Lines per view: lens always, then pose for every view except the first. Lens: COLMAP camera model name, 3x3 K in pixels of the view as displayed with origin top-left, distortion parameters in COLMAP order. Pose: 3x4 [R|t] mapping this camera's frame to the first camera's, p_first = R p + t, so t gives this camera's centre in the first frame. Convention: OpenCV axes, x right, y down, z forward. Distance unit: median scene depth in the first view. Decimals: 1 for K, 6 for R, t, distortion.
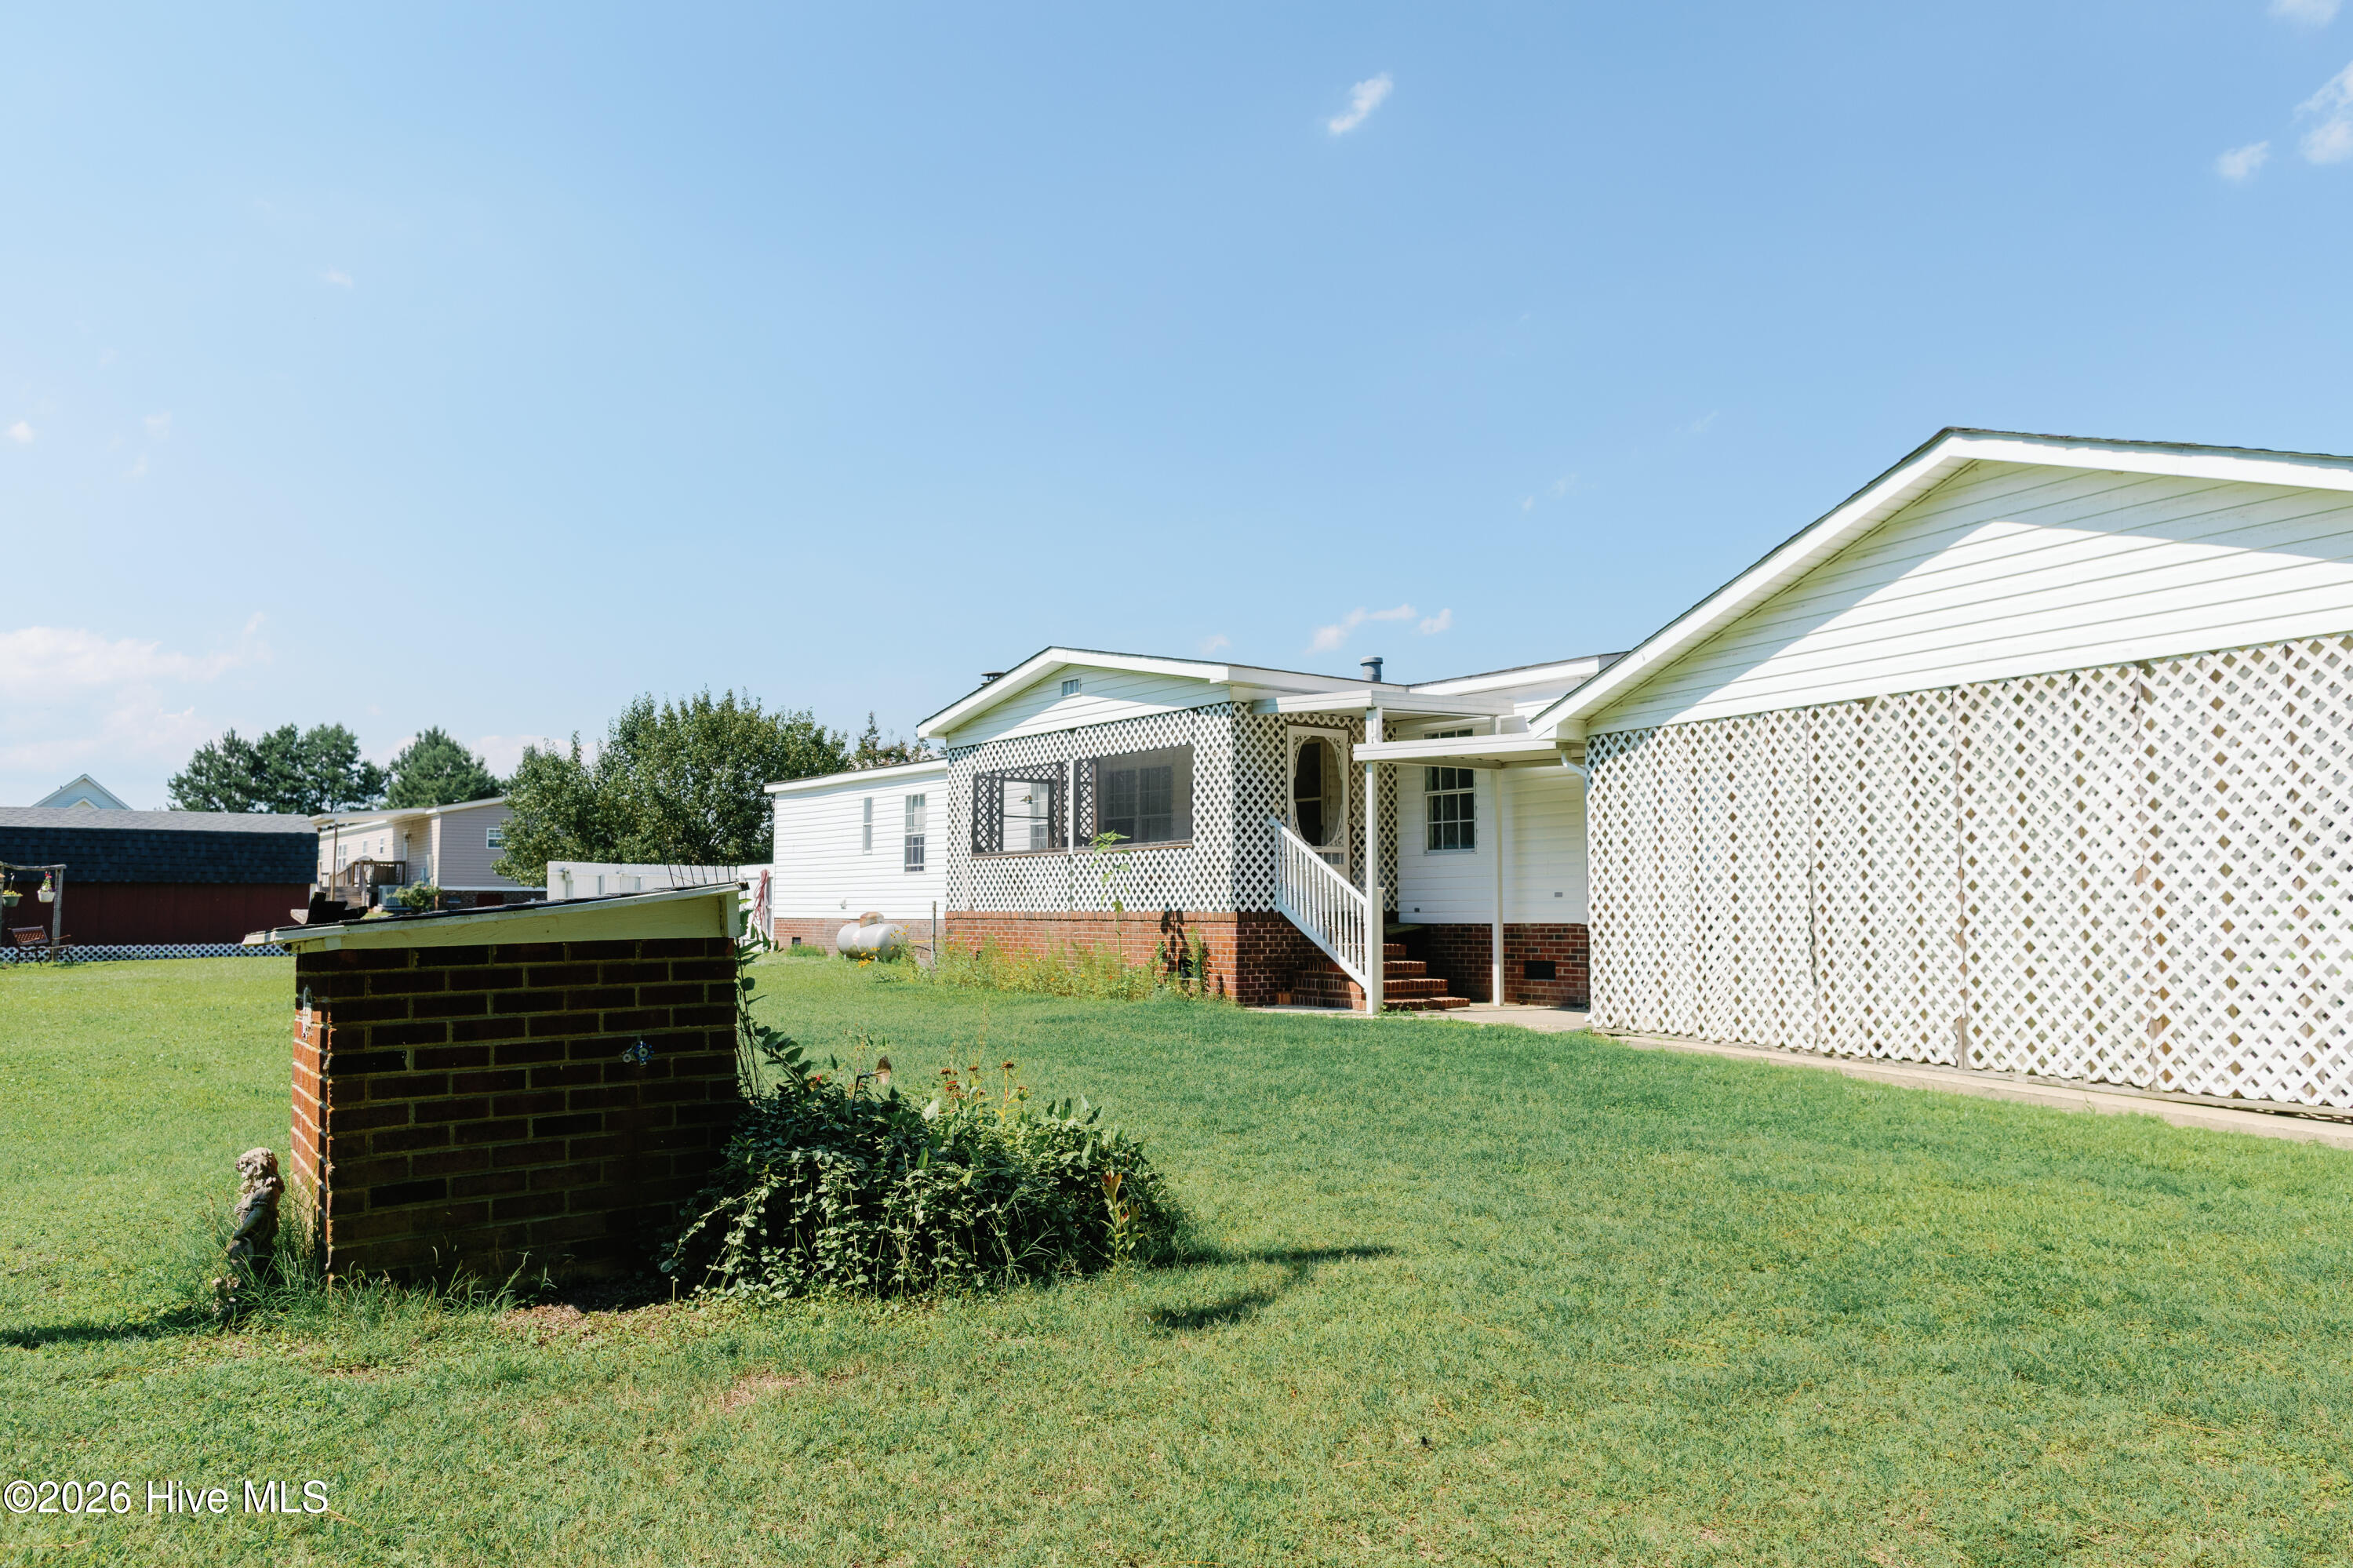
lens RADIAL K [[1629.2, 0, 1171.1], [0, 1629.2, 791.1], [0, 0, 1]] dist [0.015430, -0.007131]
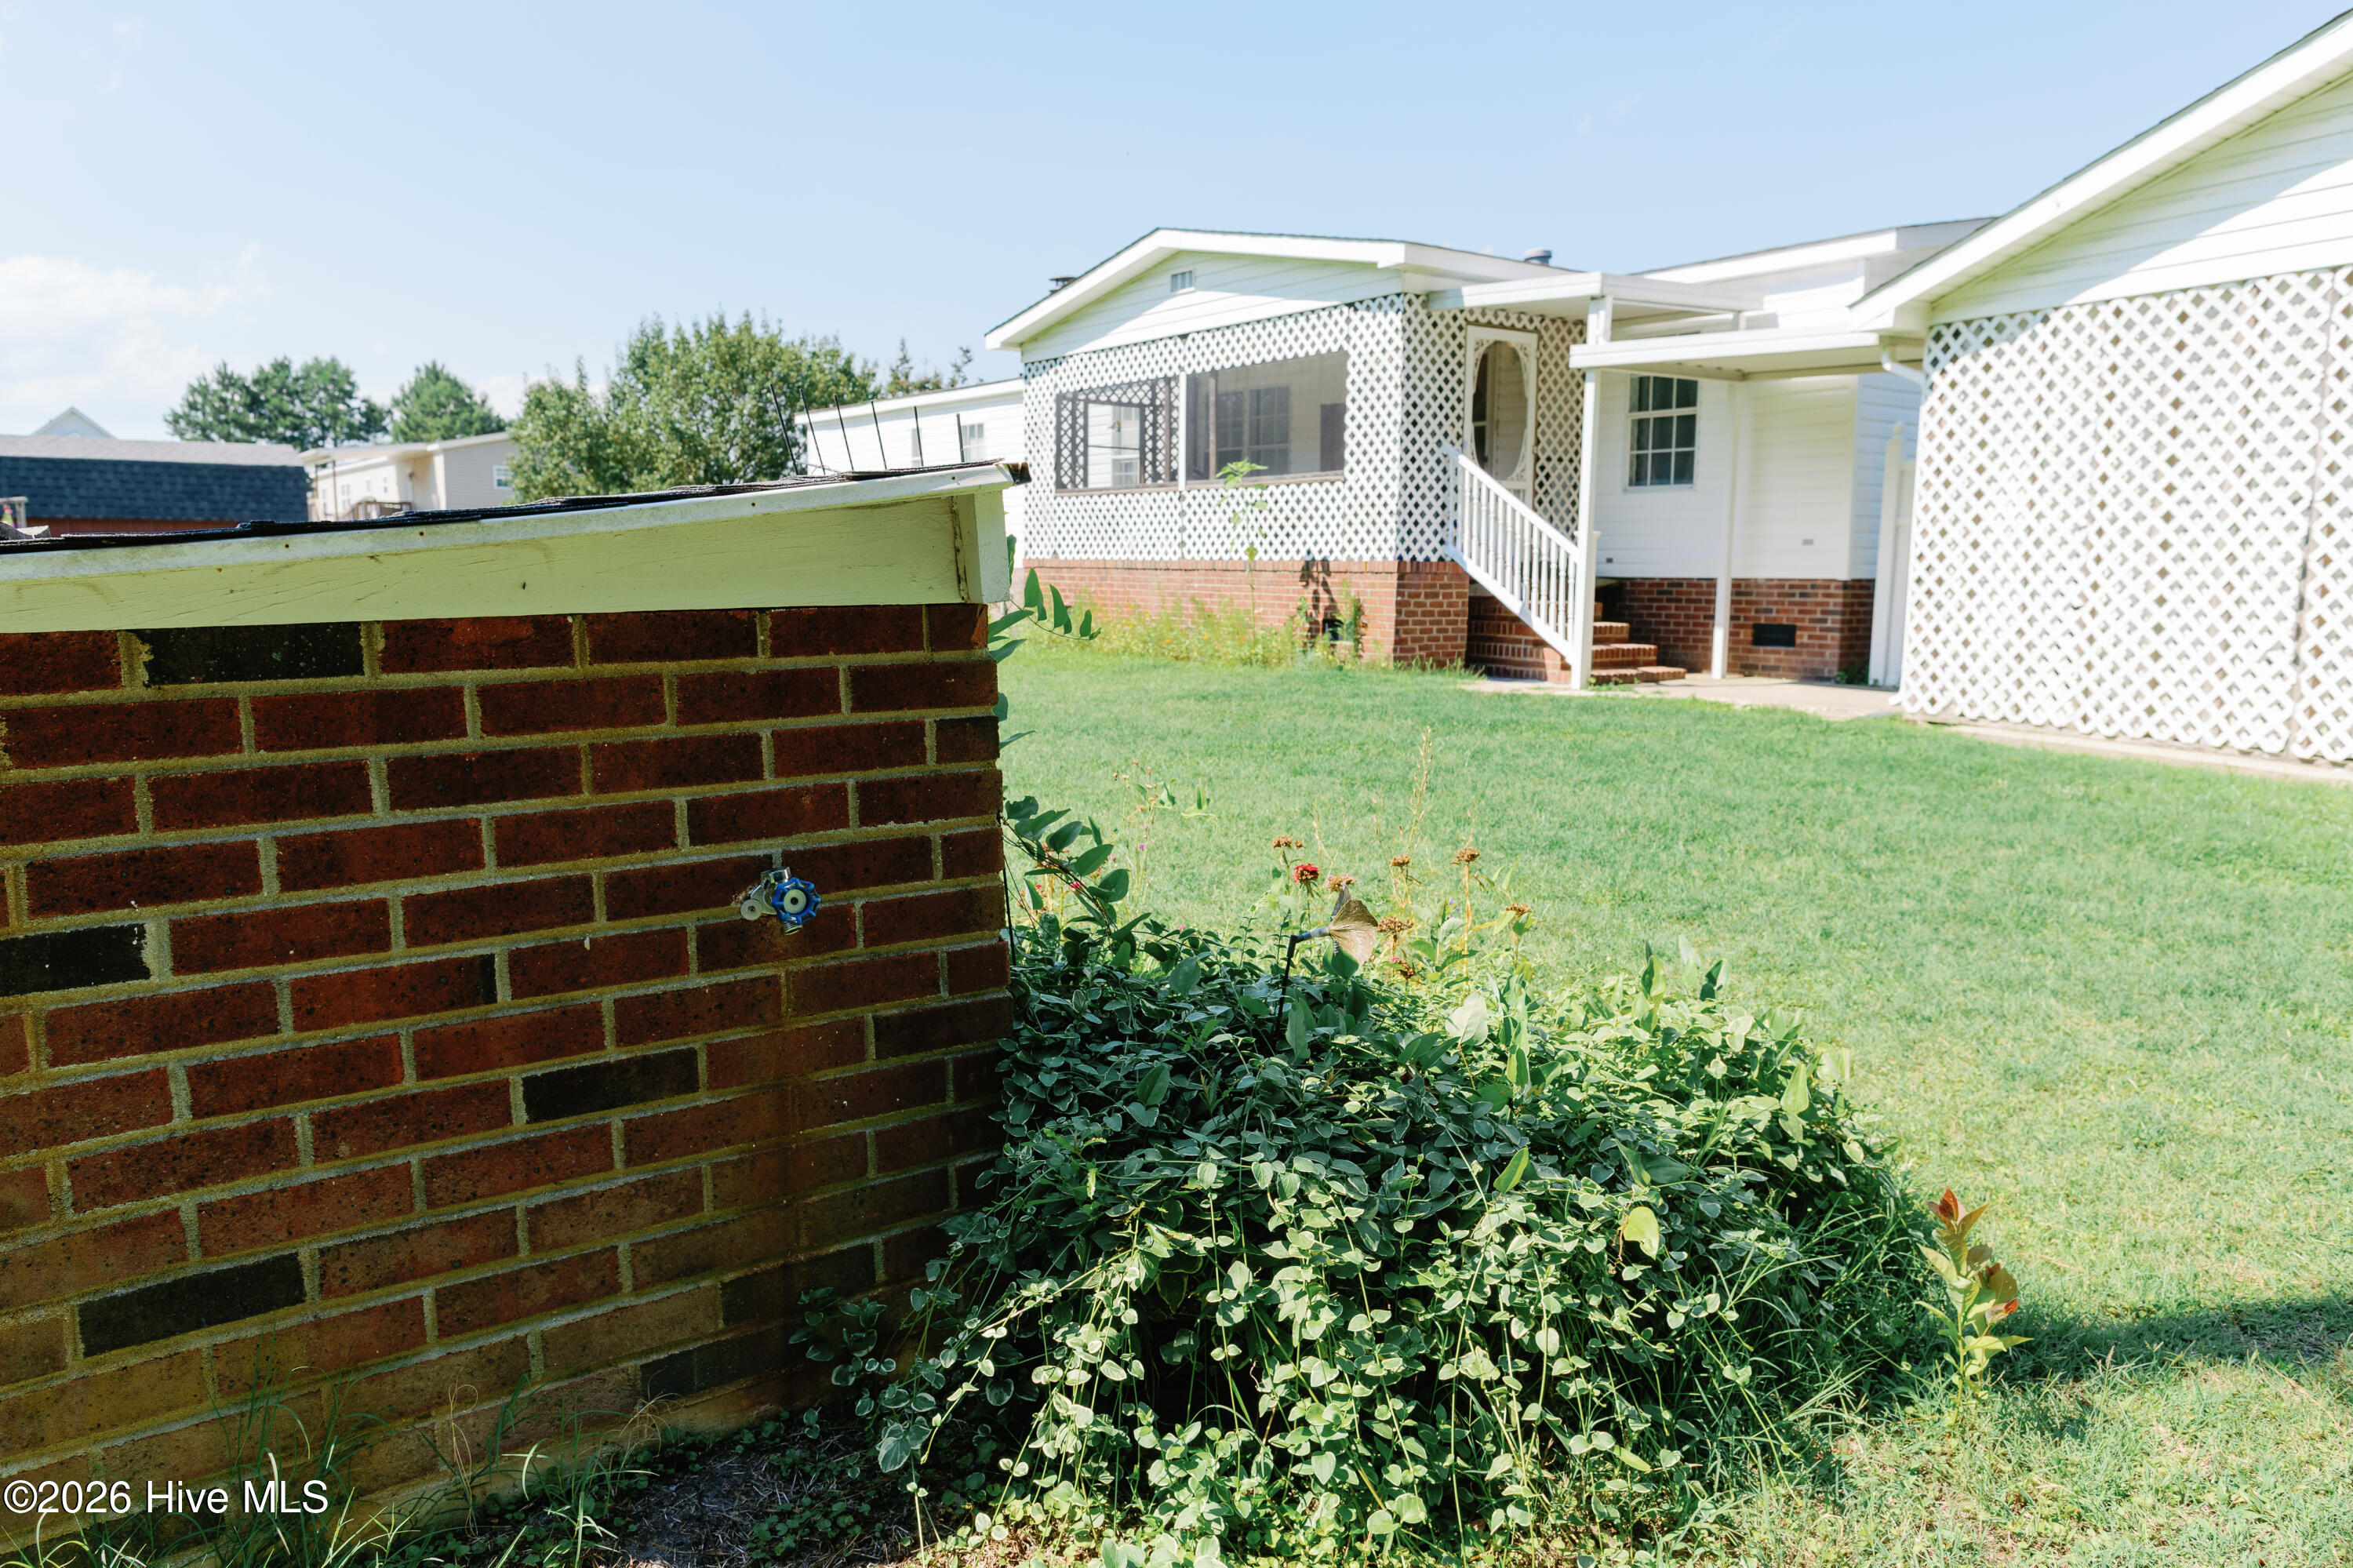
lens RADIAL K [[1629.2, 0, 1176.5], [0, 1629.2, 796.8], [0, 0, 1]] dist [0.015430, -0.007131]
pose [[0.999926, 0.008610, -0.008552, -0.065082], [-0.006570, 0.976594, 0.214991, 0.014700], [0.010203, -0.214919, 0.976579, 0.177901]]
